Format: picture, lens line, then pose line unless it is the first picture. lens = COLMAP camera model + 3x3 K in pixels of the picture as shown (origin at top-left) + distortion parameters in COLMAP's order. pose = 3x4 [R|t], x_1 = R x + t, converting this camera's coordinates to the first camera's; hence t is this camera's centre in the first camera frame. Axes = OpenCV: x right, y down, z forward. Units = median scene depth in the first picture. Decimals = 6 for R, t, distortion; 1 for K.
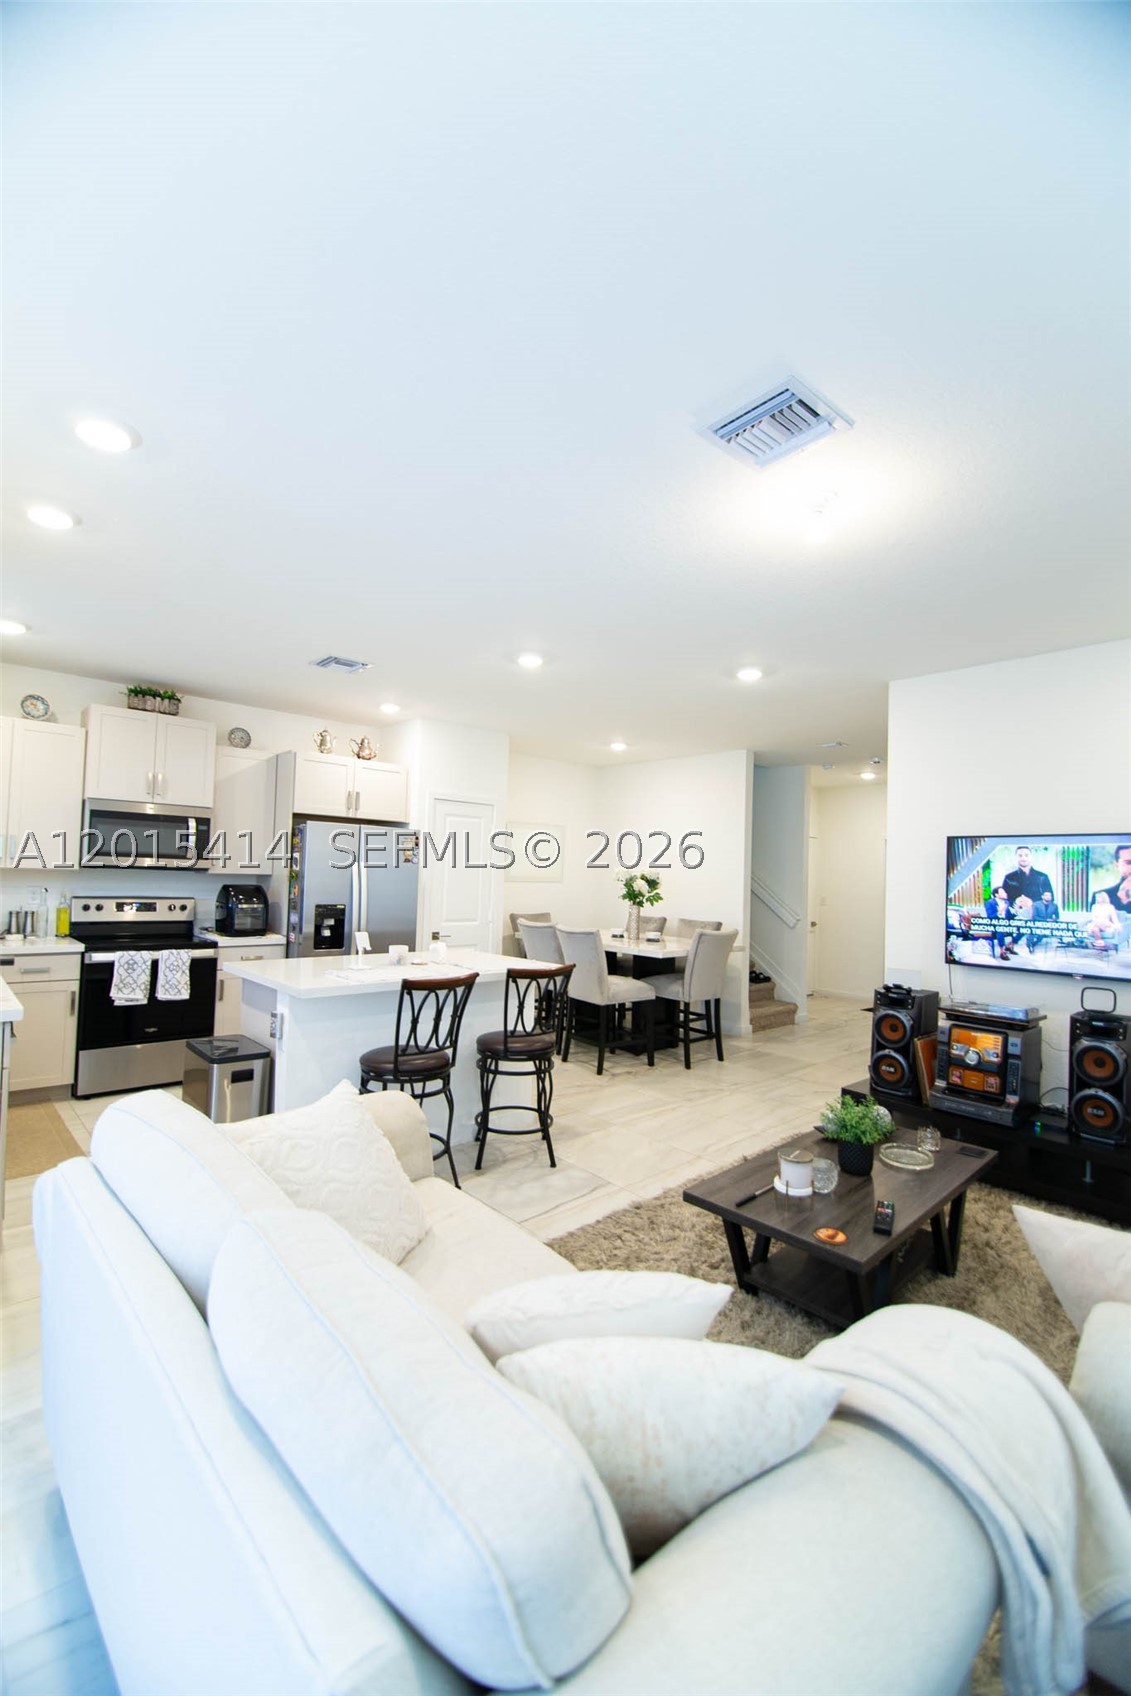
lens RADIAL K [[717.1, 0, 560.0], [0, 717.1, 850.5], [0, 0, 1]] dist [-0.004781, -0.008645]
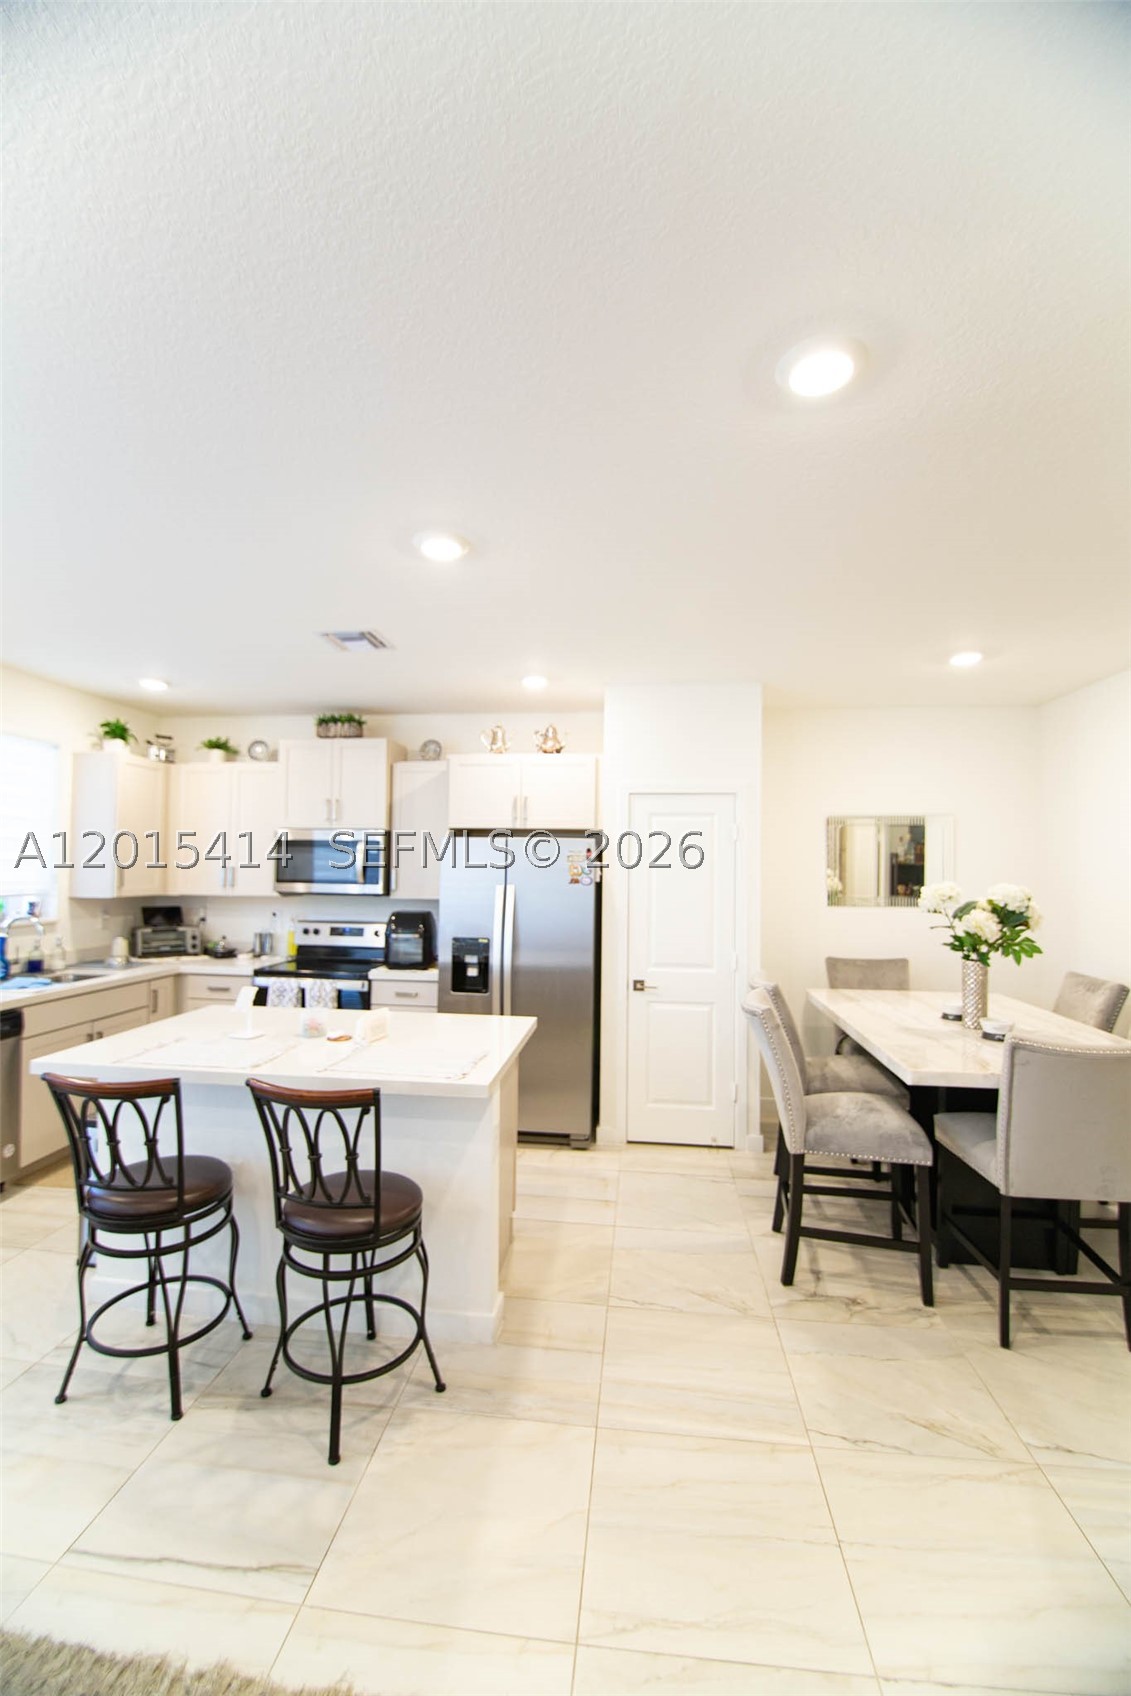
lens RADIAL K [[717.1, 0, 560.0], [0, 717.1, 850.5], [0, 0, 1]] dist [-0.004781, -0.008645]
pose [[0.656650, -0.043318, -0.752950, 0.428722], [0.034654, 0.999028, -0.027253, 0.002398], [0.753398, -0.008197, 0.657513, 0.638988]]
